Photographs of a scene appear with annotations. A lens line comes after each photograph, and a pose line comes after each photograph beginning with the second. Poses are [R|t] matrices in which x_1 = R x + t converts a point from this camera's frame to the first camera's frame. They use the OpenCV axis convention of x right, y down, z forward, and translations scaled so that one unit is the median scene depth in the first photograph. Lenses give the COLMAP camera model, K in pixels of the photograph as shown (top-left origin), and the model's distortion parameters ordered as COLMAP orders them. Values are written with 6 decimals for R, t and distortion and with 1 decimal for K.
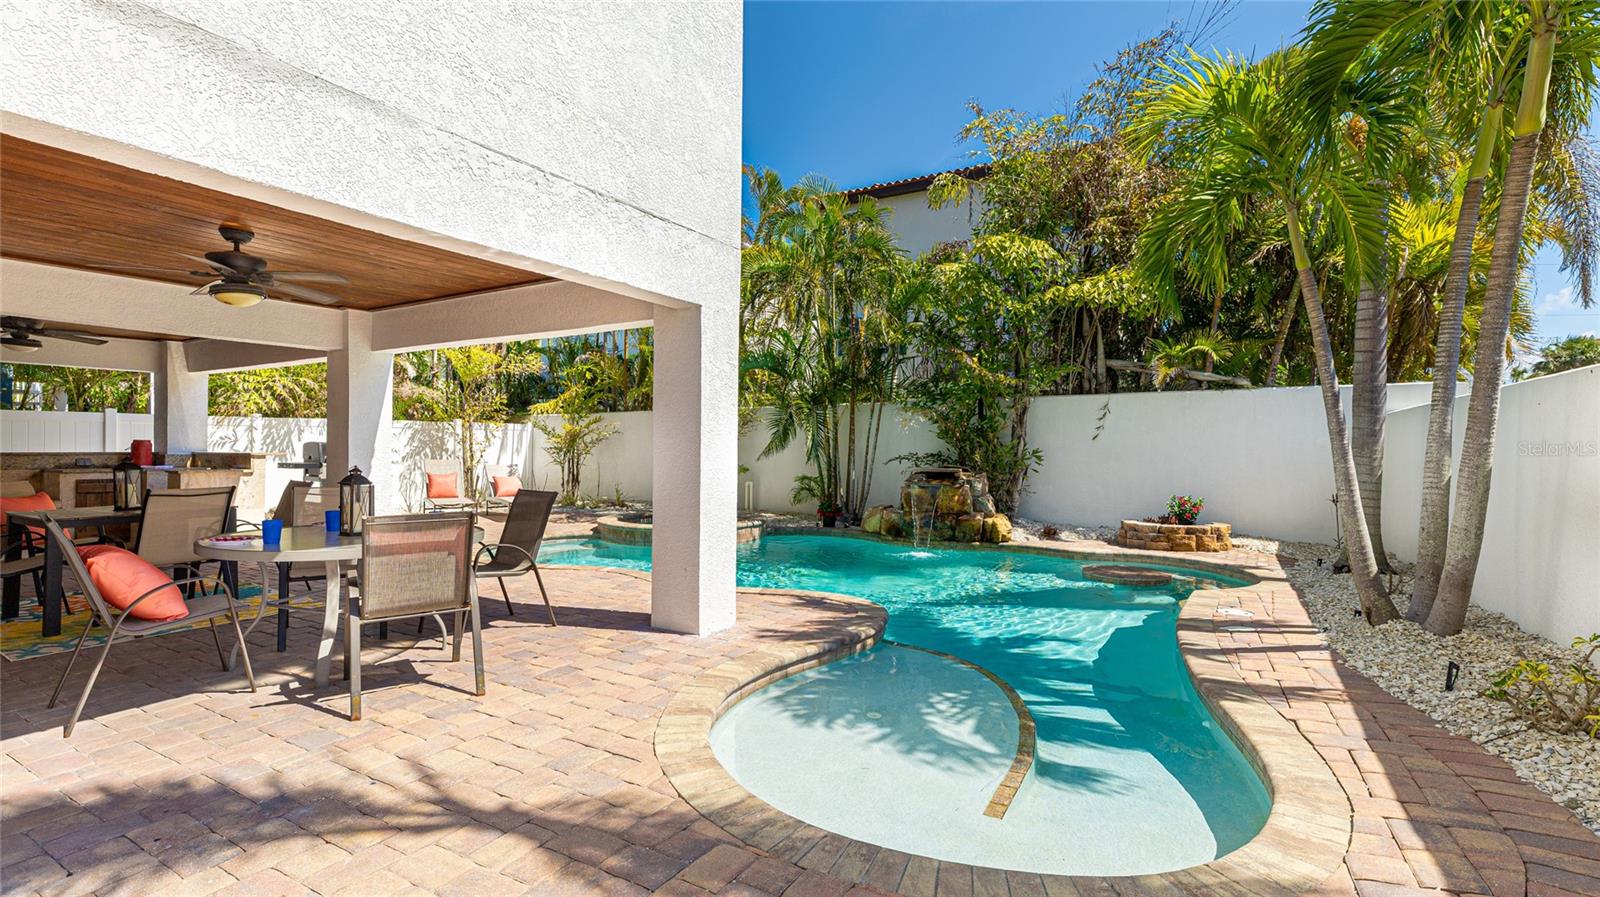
lens RADIAL K [[725.8, 0, 799.7], [0, 725.8, 439.8], [0, 0, 1]] dist [0.001611, 0.000036]
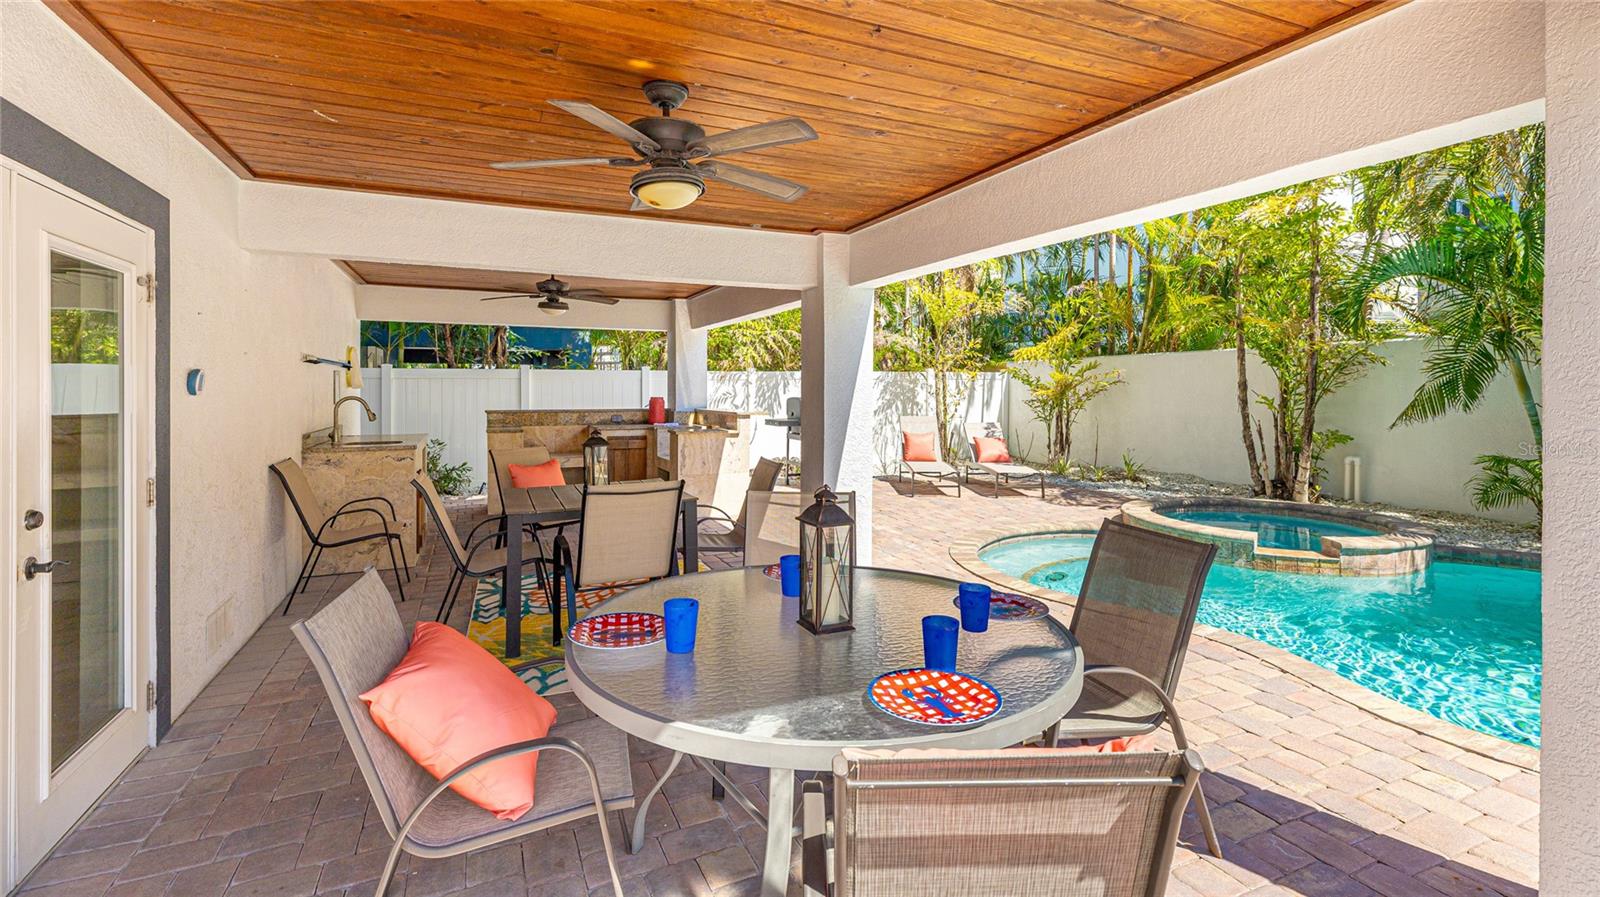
lens RADIAL K [[725.8, 0, 799.7], [0, 725.8, 439.8], [0, 0, 1]] dist [0.001611, 0.000036]
pose [[0.826480, 0.035386, -0.561853, -0.121279], [0.008252, 0.997154, 0.074941, -0.011556], [0.562906, -0.066573, 0.823836, 0.202503]]
